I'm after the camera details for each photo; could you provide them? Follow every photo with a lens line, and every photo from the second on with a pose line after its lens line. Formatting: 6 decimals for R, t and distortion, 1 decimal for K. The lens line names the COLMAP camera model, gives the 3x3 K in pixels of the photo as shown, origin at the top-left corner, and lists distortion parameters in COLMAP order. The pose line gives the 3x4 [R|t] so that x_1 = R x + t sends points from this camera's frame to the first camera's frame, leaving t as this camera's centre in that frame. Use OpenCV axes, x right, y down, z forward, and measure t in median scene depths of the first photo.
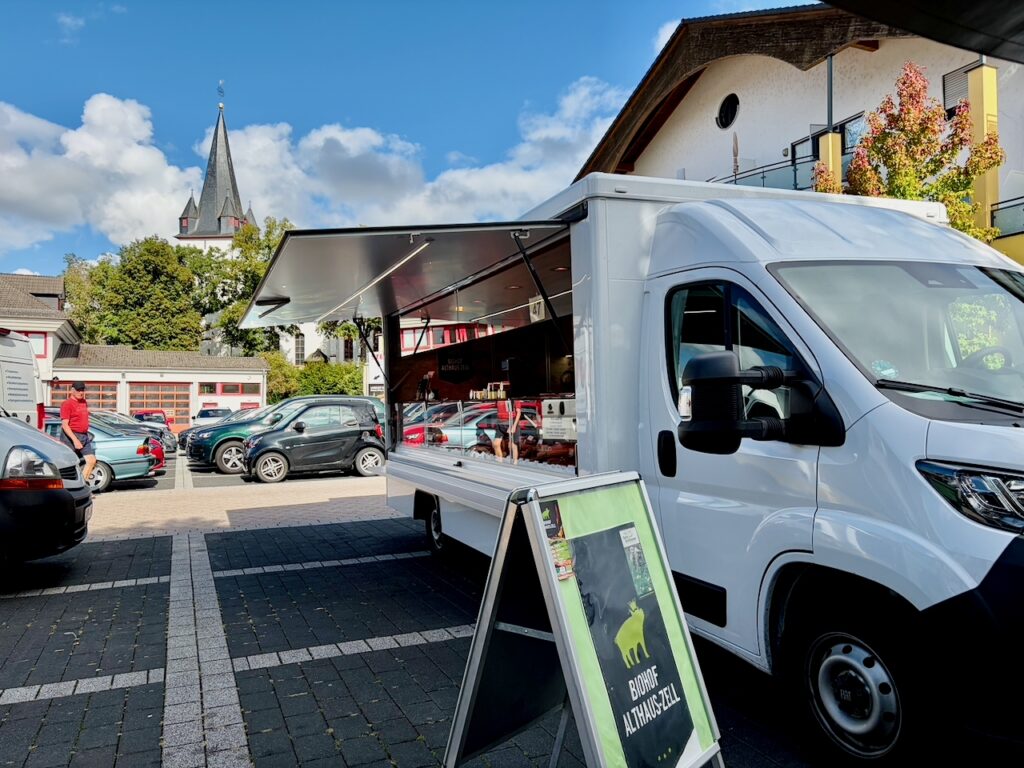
lens RADIAL K [[769.1, 0, 517.5], [0, 769.1, 381.5], [0, 0, 1]] dist [0.044146, -0.049057]
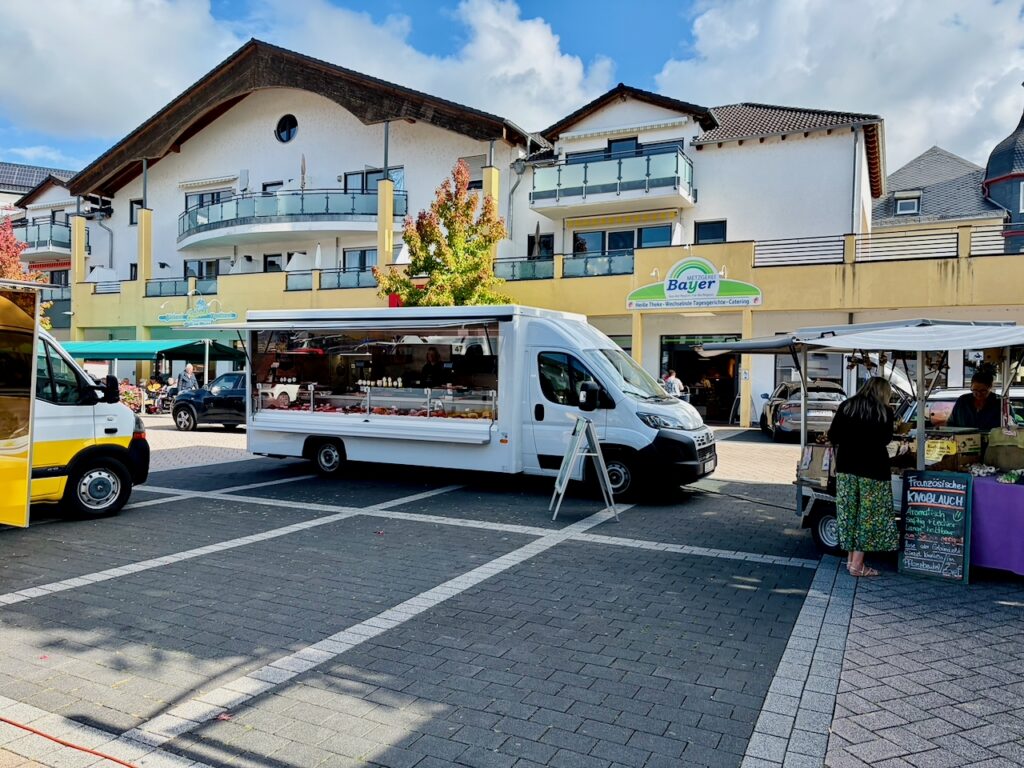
lens RADIAL K [[769.1, 0, 515.2], [0, 769.1, 387.6], [0, 0, 1]] dist [0.044146, -0.049057]
pose [[0.757030, 0.014443, 0.653221, -0.260319], [-0.047400, 0.998335, 0.032859, -0.012682], [-0.651659, -0.055837, 0.756454, -0.158757]]
